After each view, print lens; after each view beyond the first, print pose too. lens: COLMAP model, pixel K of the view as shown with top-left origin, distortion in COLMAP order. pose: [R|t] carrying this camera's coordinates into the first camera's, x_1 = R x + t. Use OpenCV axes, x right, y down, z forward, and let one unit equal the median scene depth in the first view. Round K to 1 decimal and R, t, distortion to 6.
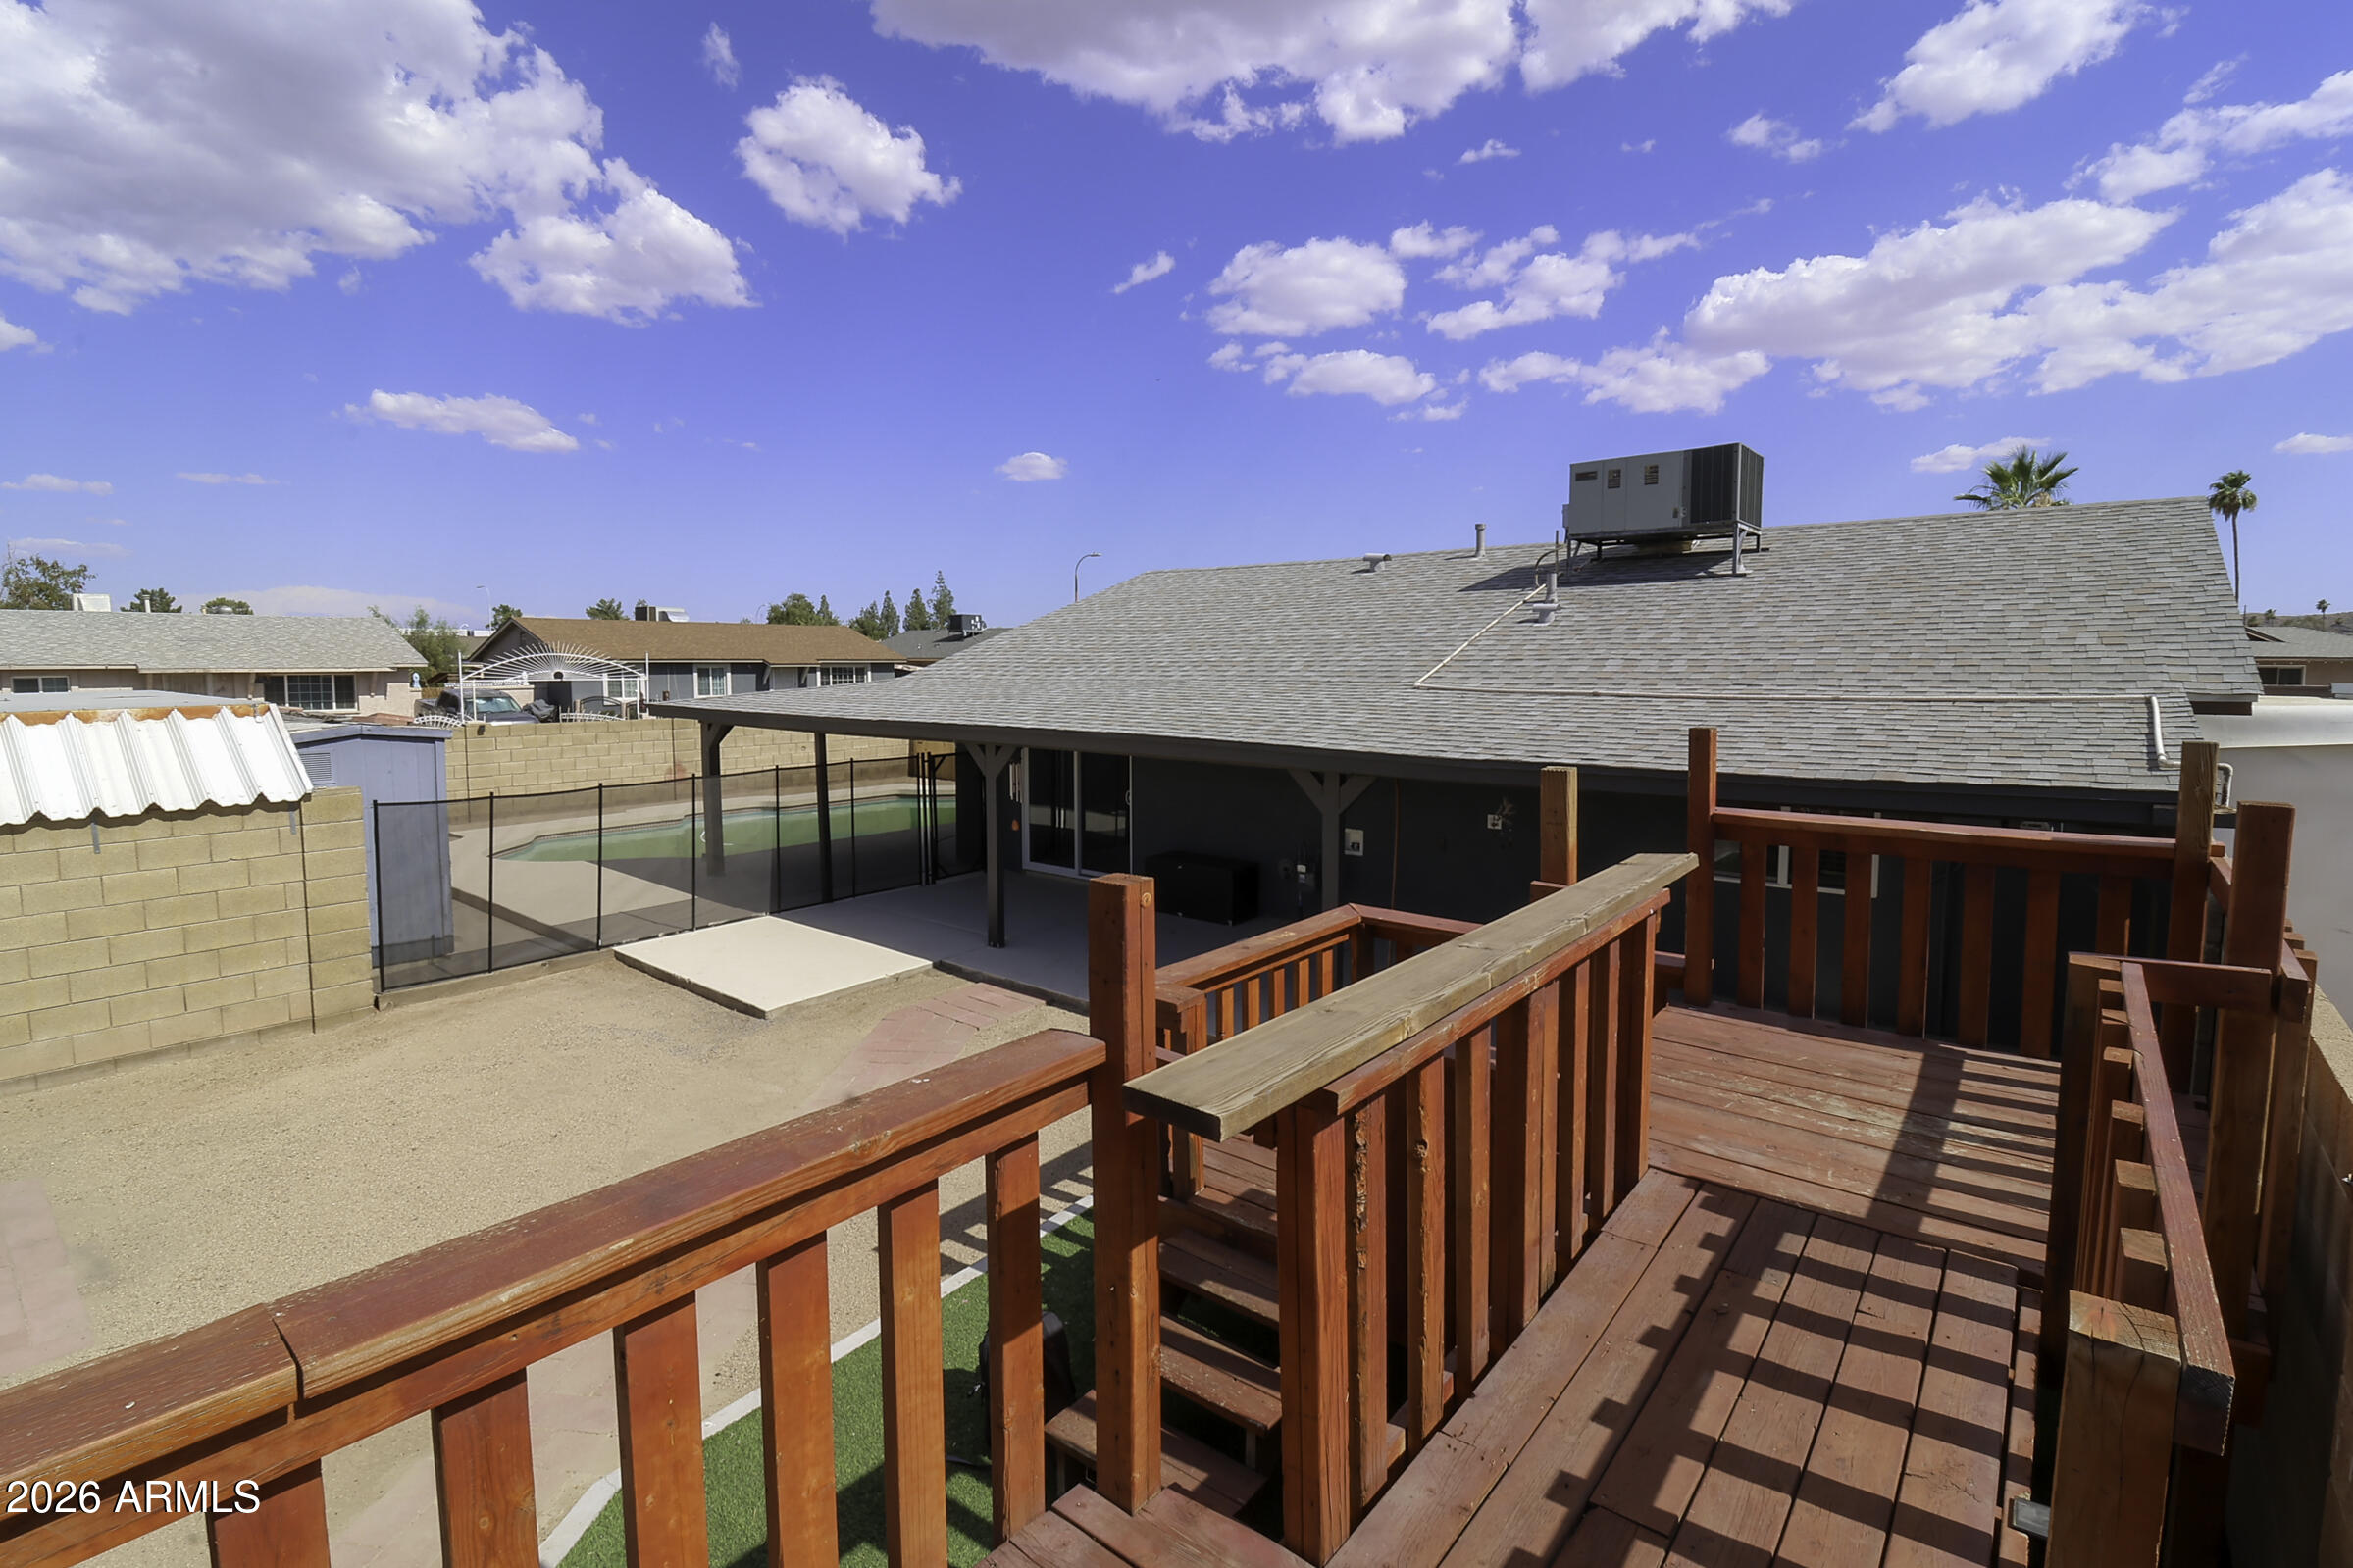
lens RADIAL K [[1141.7, 0, 1184.1], [0, 1141.7, 748.9], [0, 0, 1]] dist [-0.001992, -0.008119]
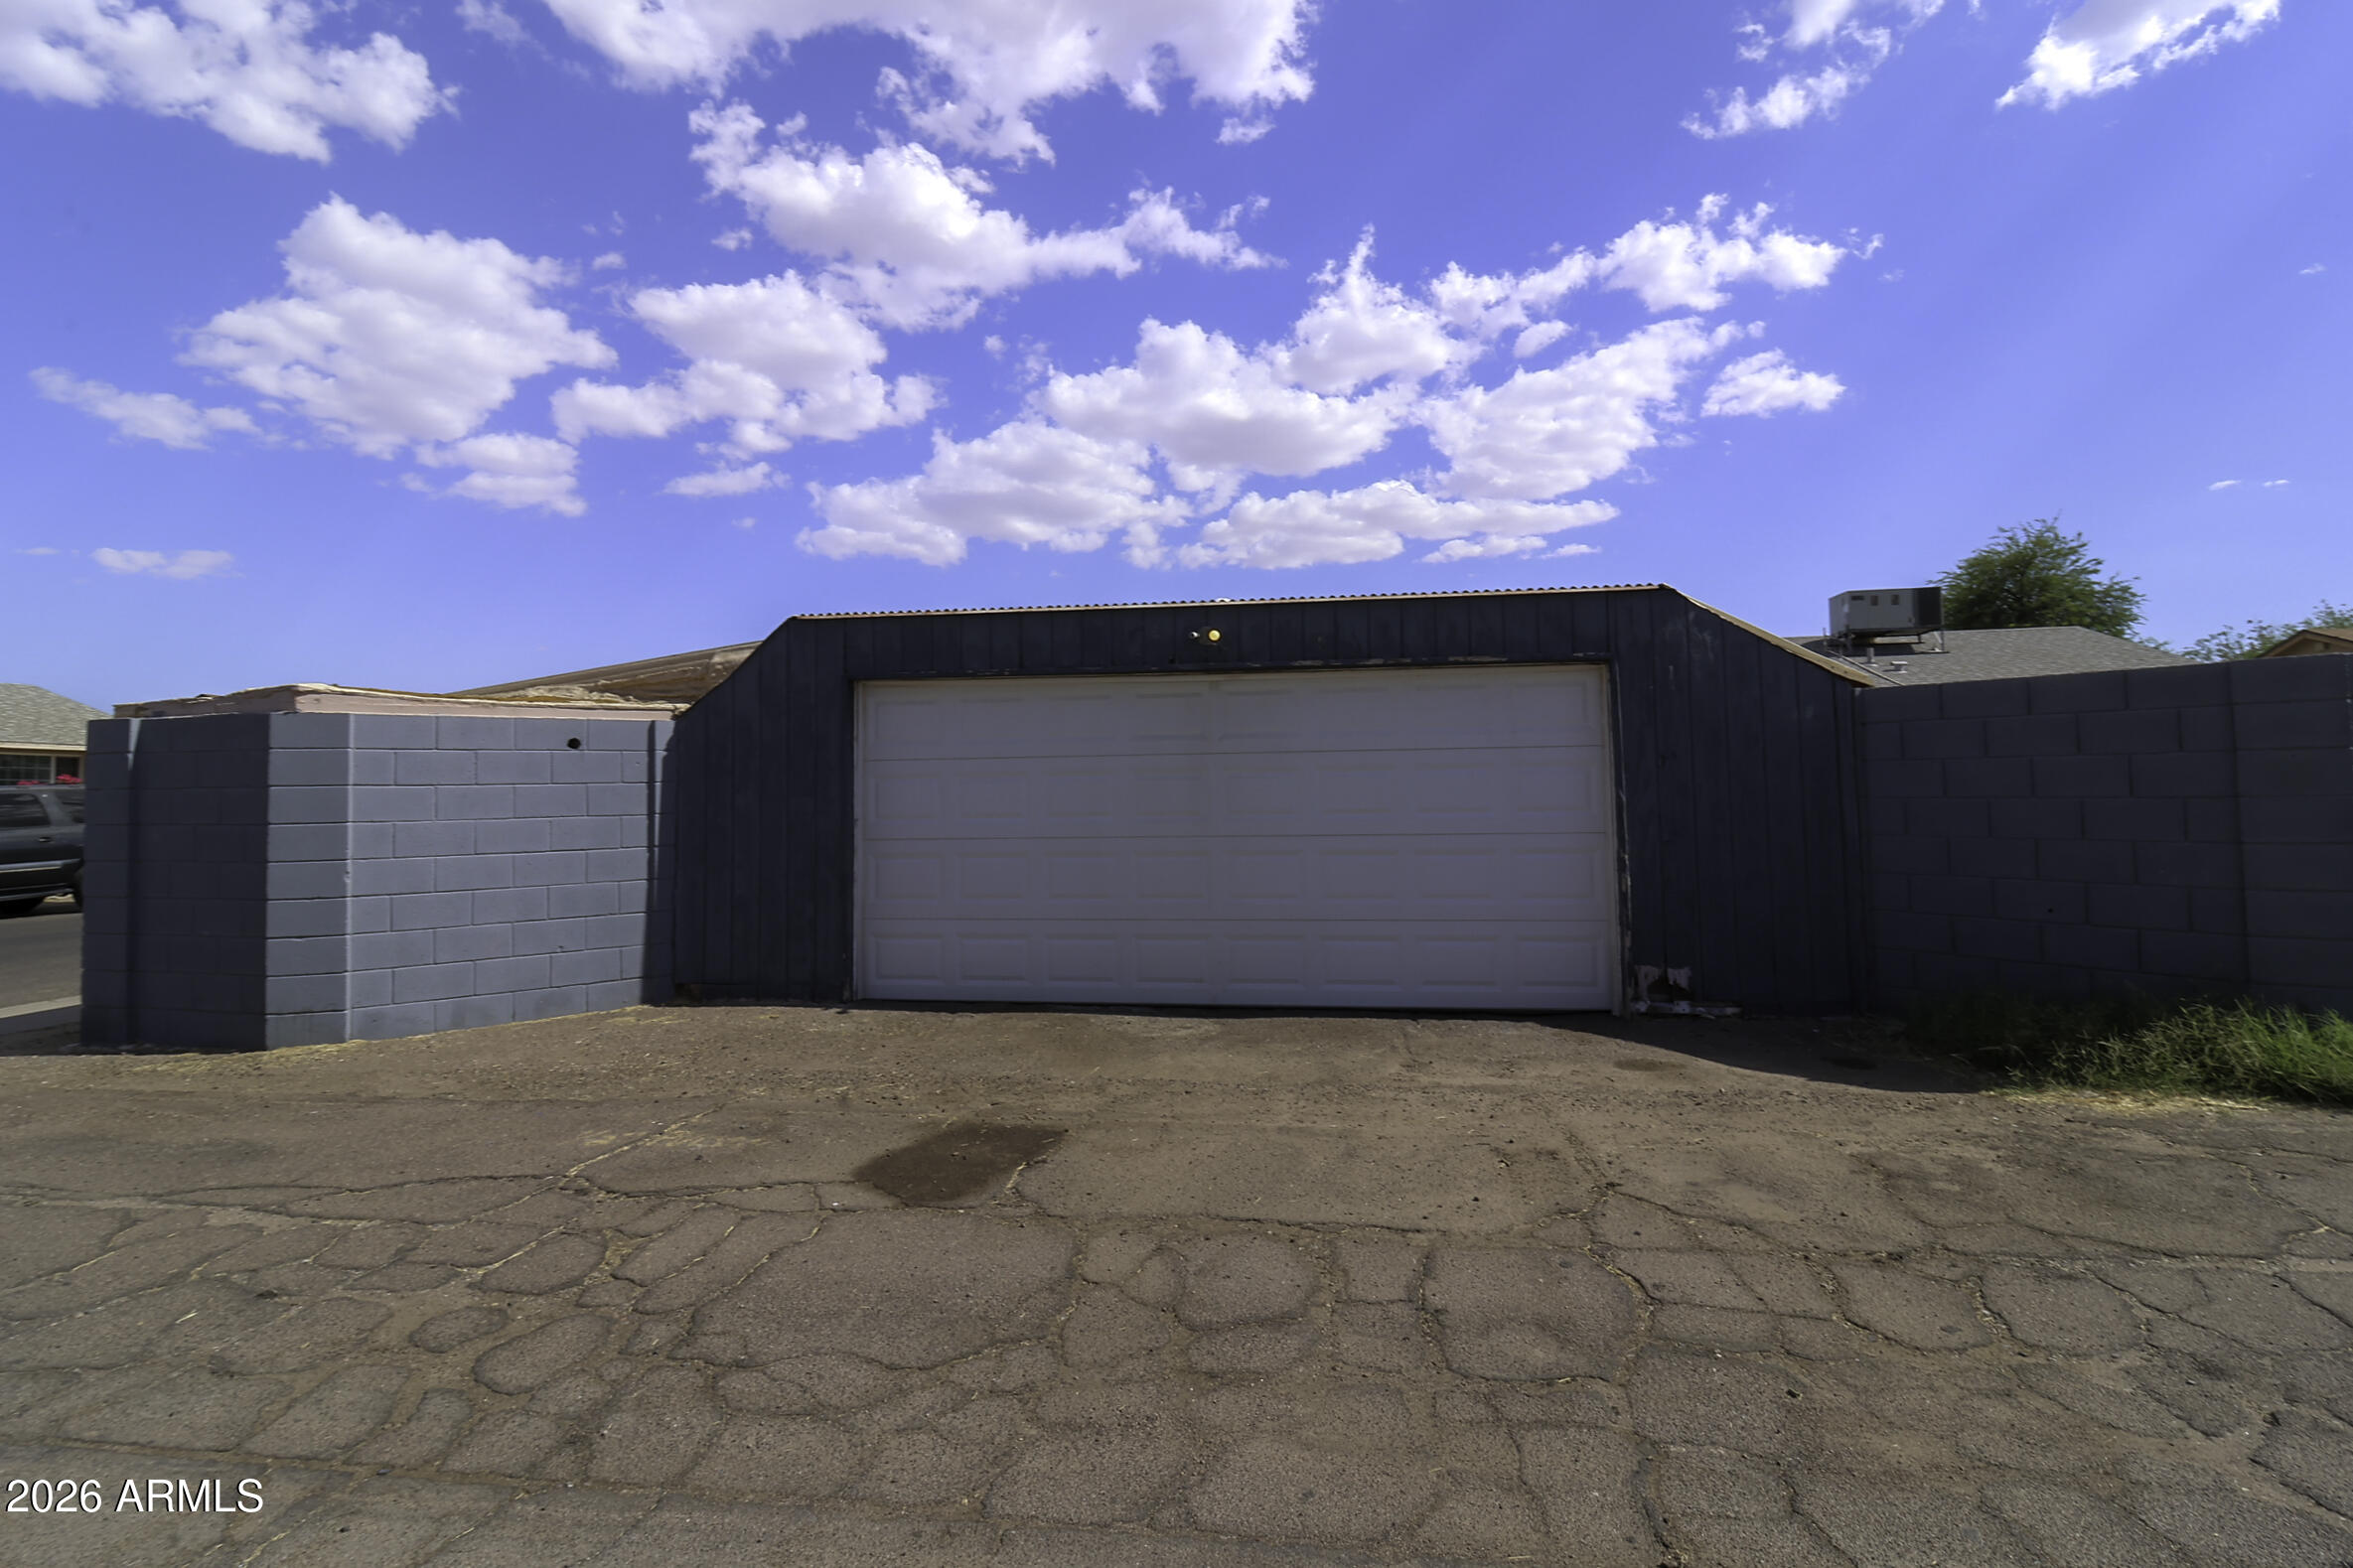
lens RADIAL K [[1095.7, 0, 1176.4], [0, 1095.7, 751.6], [0, 0, 1]] dist [-0.000449, -0.012434]
pose [[0.867580, 0.004848, 0.497275, -1.888325], [0.053073, 0.993339, -0.102279, 0.163278], [-0.494458, 0.115127, 0.861543, 0.076907]]
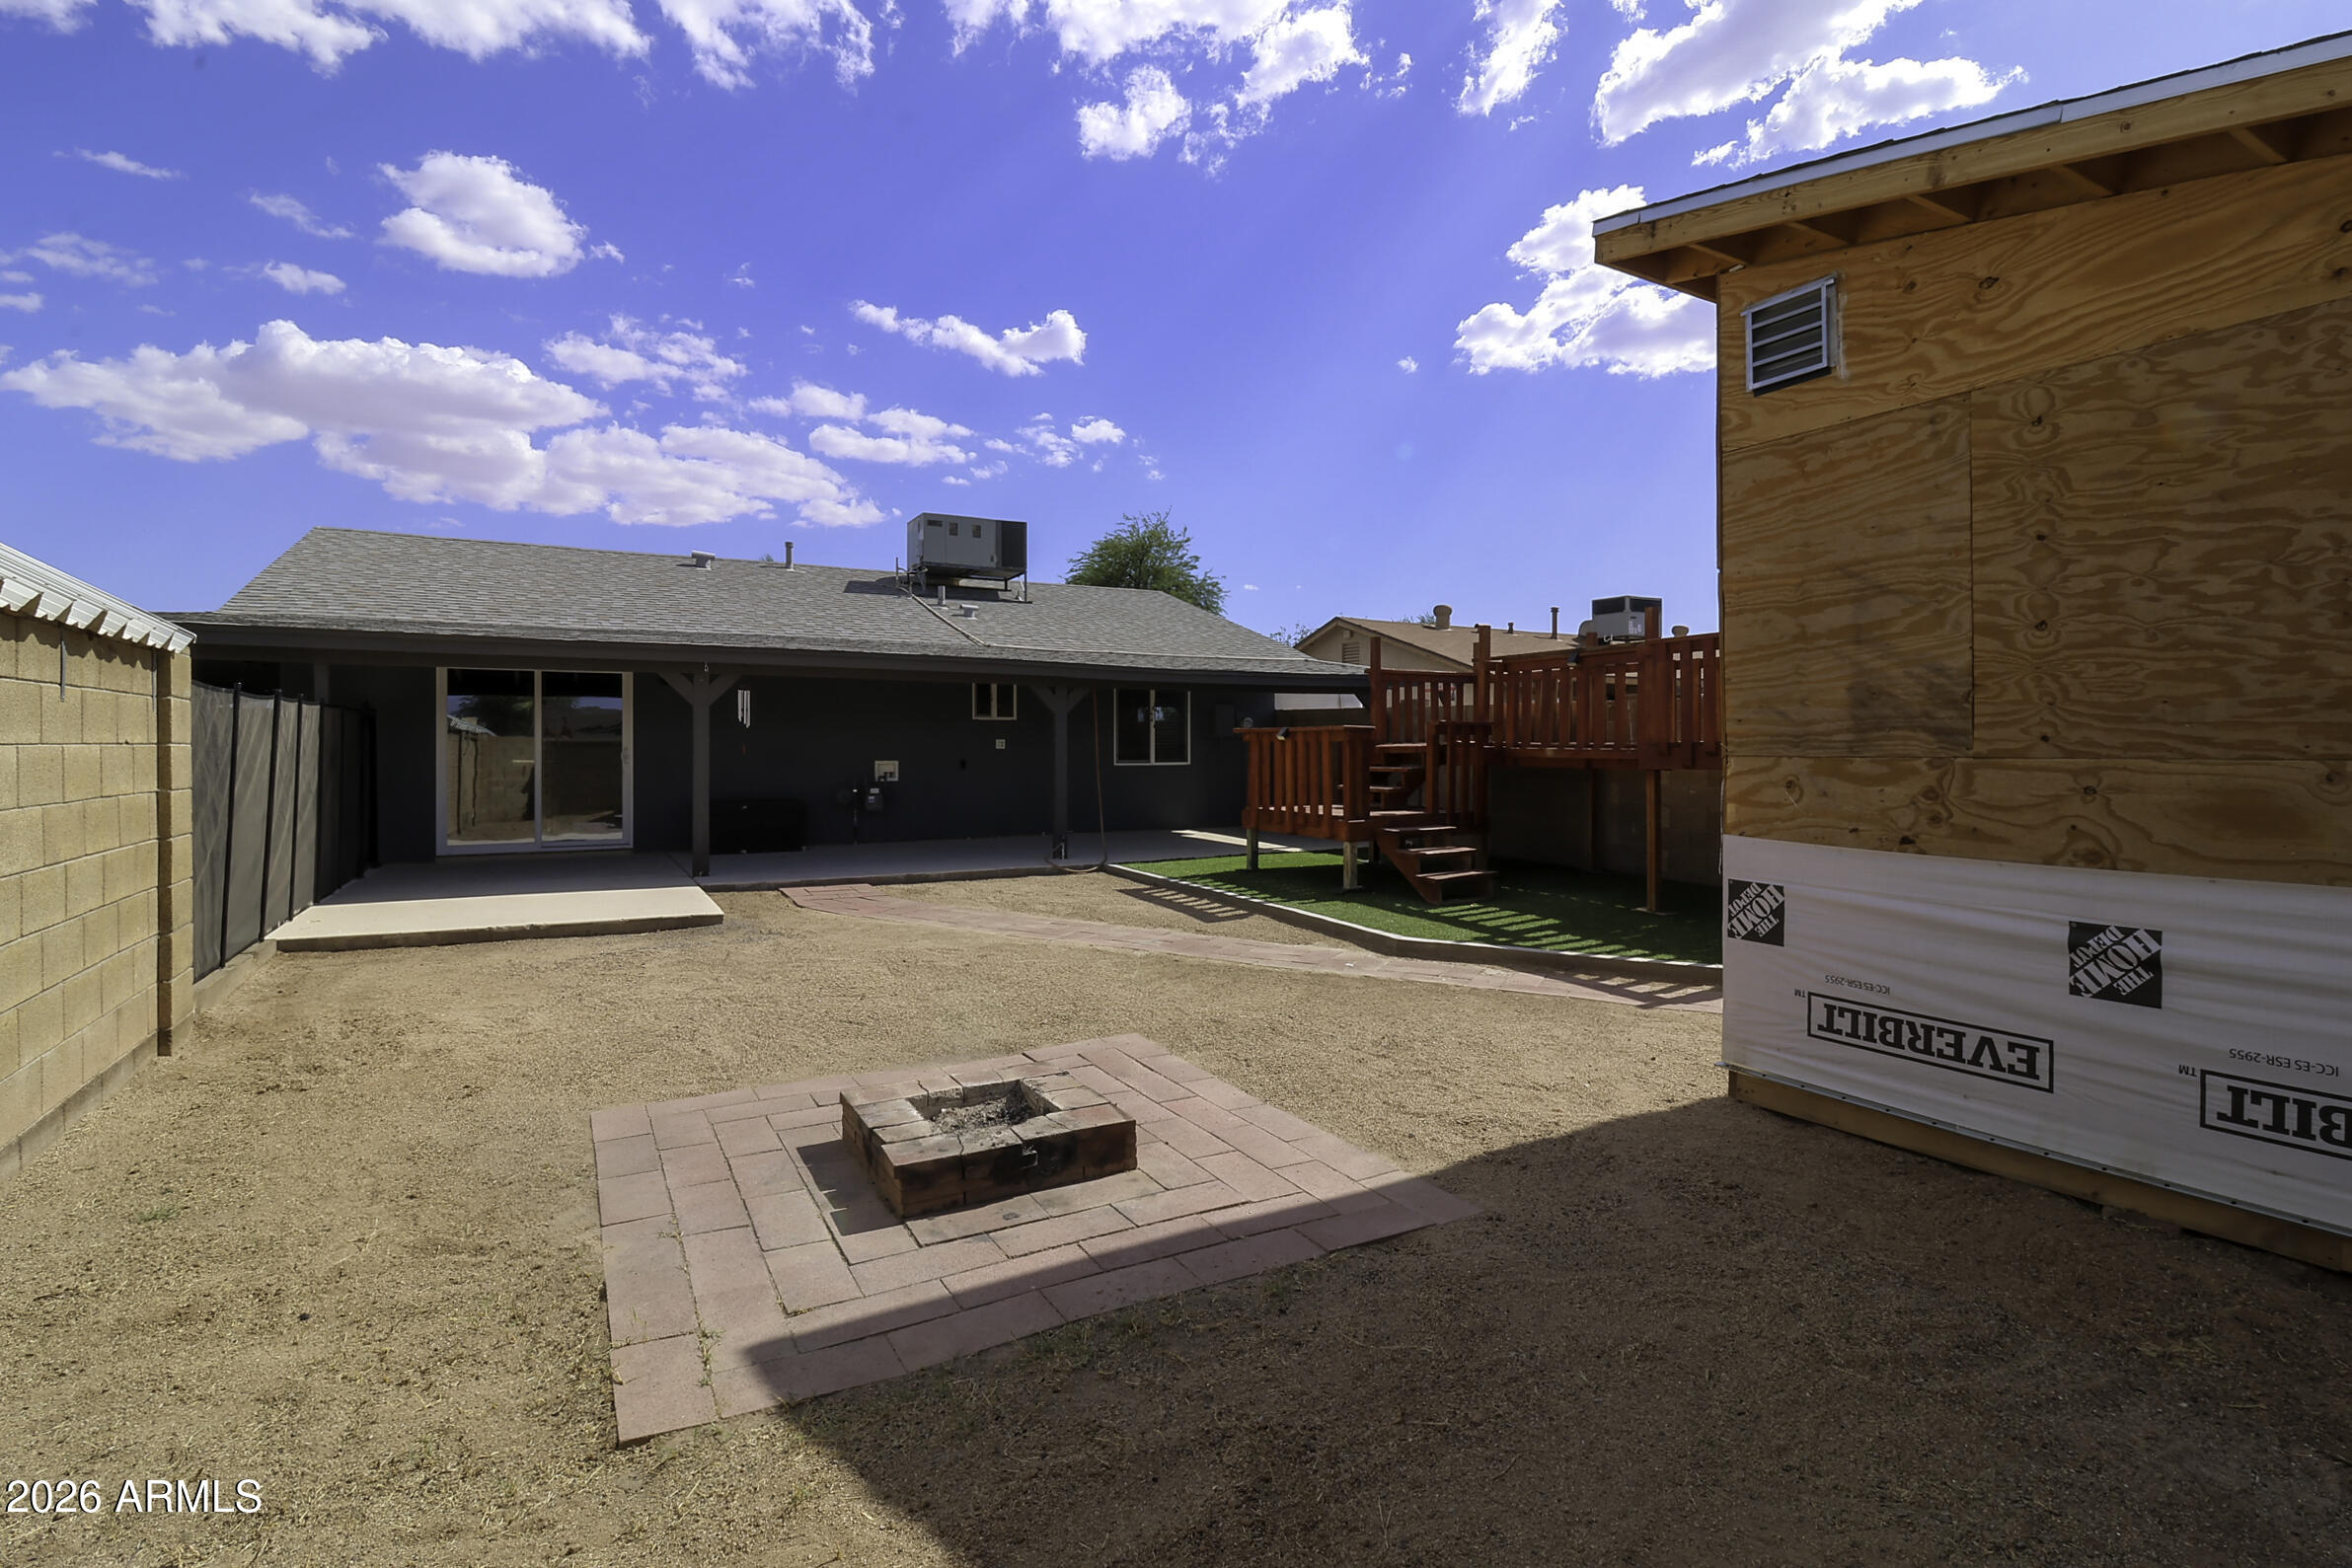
lens RADIAL K [[1106.9, 0, 1184.5], [0, 1106.9, 748.8], [0, 0, 1]] dist [-0.000562, -0.012911]
pose [[0.359197, 0.003638, 0.933255, -1.078558], [0.076767, 0.996488, -0.033431, 0.149104], [-0.930099, 0.083651, 0.357657, 0.299159]]
